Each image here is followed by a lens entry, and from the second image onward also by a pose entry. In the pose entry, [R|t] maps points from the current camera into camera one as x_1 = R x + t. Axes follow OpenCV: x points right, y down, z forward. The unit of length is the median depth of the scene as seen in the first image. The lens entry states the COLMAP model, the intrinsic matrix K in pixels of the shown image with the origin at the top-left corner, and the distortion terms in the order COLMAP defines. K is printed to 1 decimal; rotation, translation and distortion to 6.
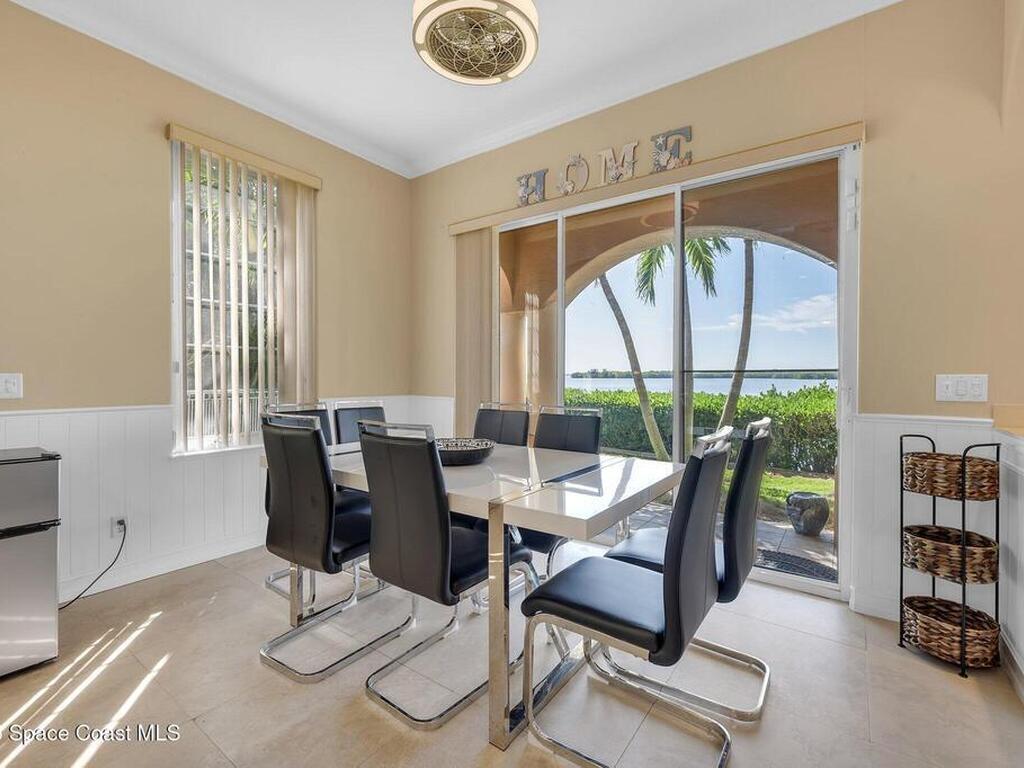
lens RADIAL K [[462.8, 0, 515.3], [0, 462.8, 381.2], [0, 0, 1]] dist [-0.002489, 0.000308]
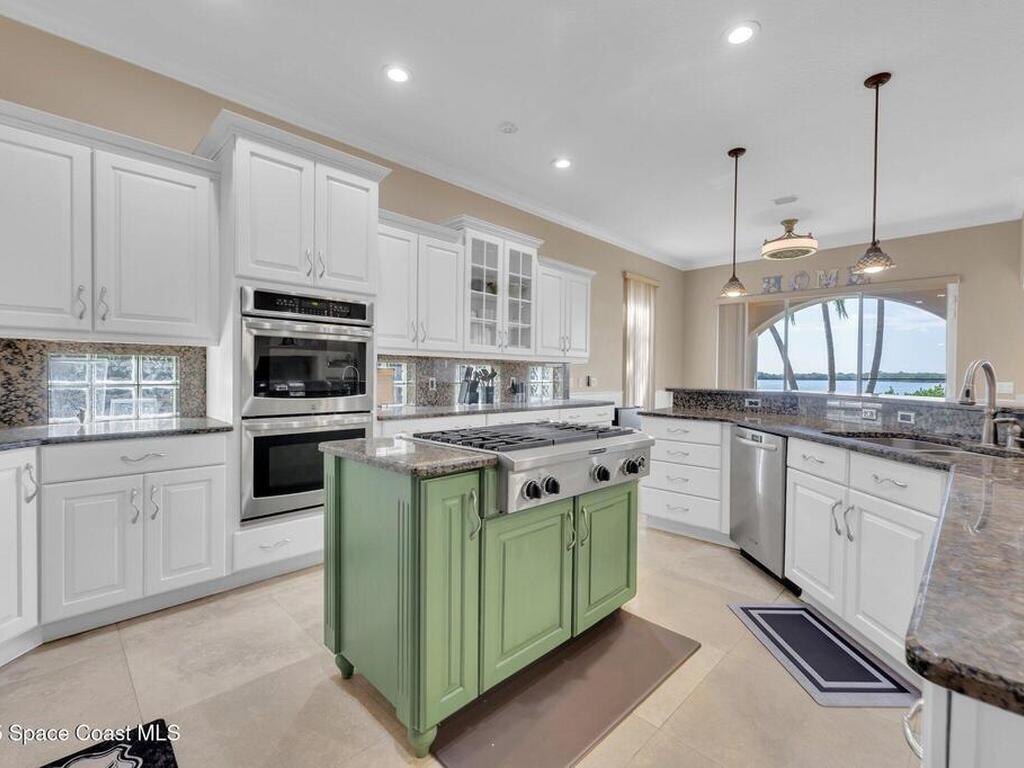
lens RADIAL K [[462.8, 0, 515.3], [0, 462.8, 381.2], [0, 0, 1]] dist [-0.002489, 0.000308]
pose [[0.981688, 0.008710, -0.190298, -0.592455], [-0.007695, 0.999952, 0.006073, -0.010023], [0.190342, -0.004497, 0.981708, -1.022098]]
